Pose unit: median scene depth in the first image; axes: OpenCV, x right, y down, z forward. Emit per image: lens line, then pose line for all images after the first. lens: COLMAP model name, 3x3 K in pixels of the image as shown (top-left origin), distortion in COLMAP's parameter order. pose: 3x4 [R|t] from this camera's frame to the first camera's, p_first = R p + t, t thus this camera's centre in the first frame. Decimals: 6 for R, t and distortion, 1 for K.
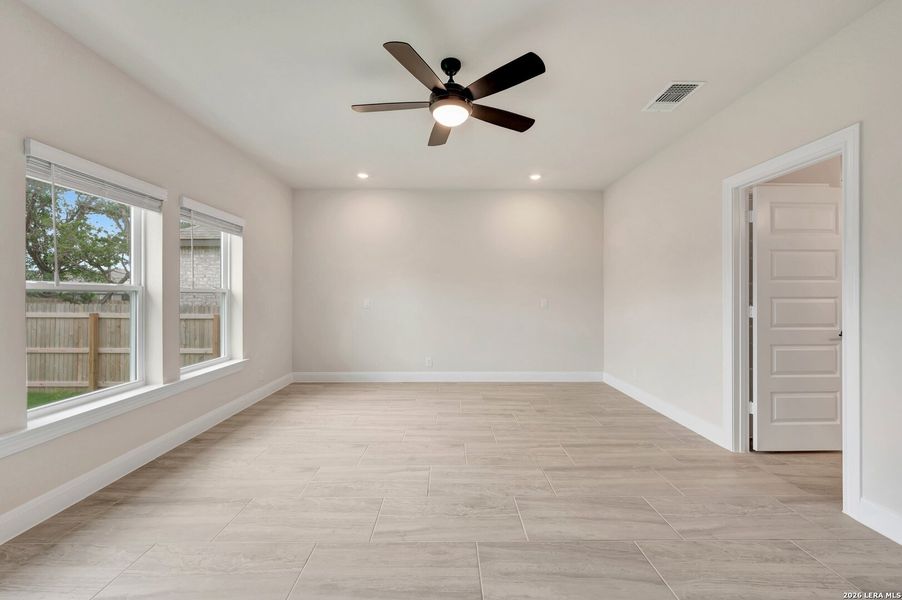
lens RADIAL K [[357.8, 0, 456.1], [0, 357.8, 302.9], [0, 0, 1]] dist [0.002836, -0.000808]
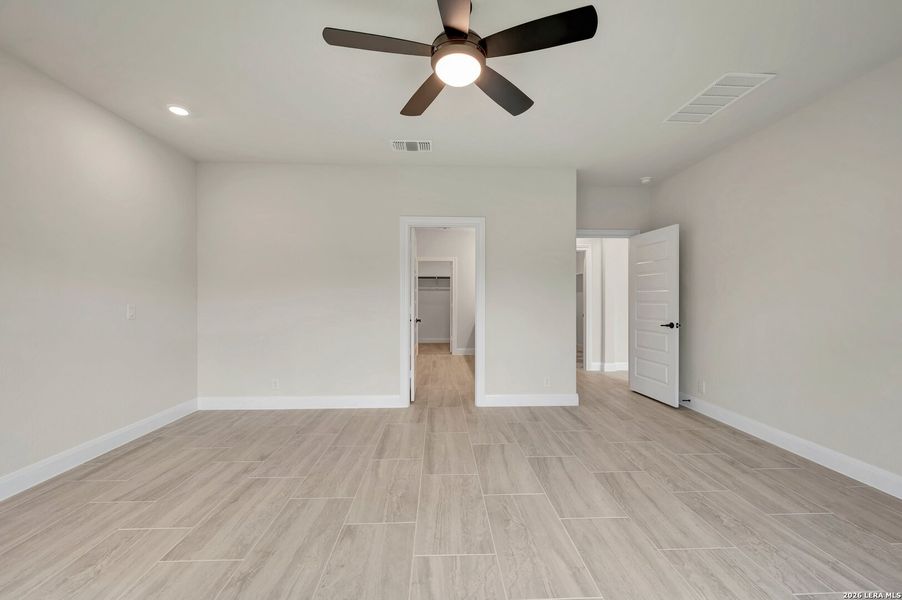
lens RADIAL K [[357.8, 0, 444.8], [0, 357.8, 301.3], [0, 0, 1]] dist [0.002836, -0.000808]
pose [[-0.016835, -0.005225, 0.999845, -0.632263], [0.016424, 0.999850, 0.005502, -0.016975], [-0.999723, 0.016514, -0.016747, 0.817402]]
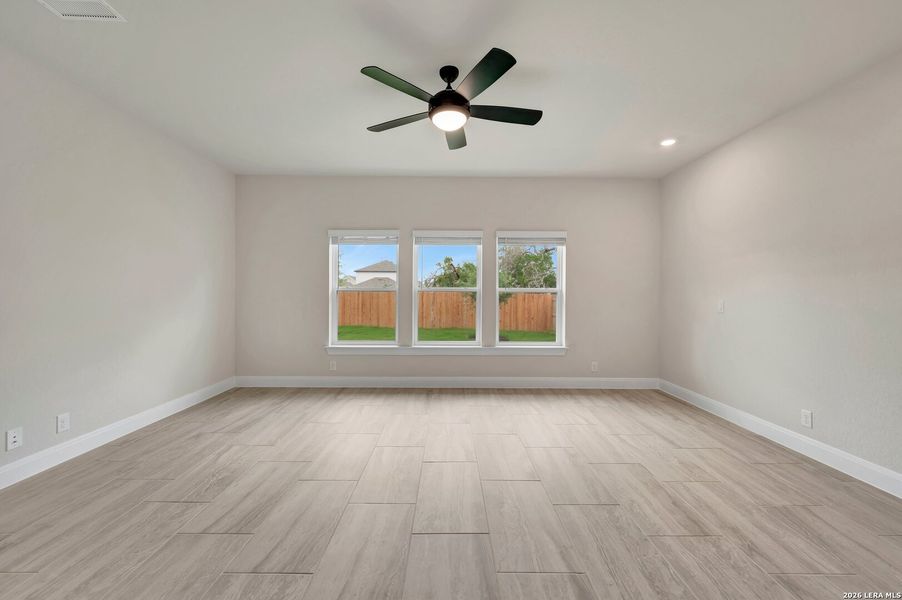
lens RADIAL K [[357.8, 0, 443.2], [0, 357.8, 298.7], [0, 0, 1]] dist [0.002836, -0.000808]
pose [[-0.018429, 0.011835, -0.999760, 0.809324], [-0.024296, 0.999629, 0.012282, -0.013743], [0.999535, 0.024517, -0.018134, 0.787315]]
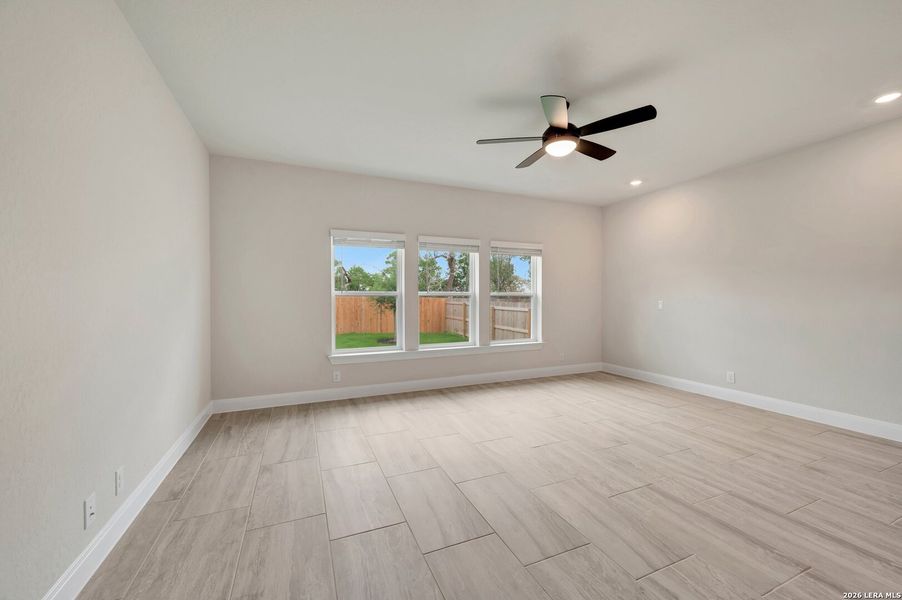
lens RADIAL K [[357.8, 0, 447.6], [0, 357.8, 300.3], [0, 0, 1]] dist [0.002836, -0.000808]
pose [[0.375178, 0.003499, -0.926946, 0.759306], [-0.013799, 0.999903, -0.001811, -0.001286], [0.926850, 0.013471, 0.375189, 0.148009]]
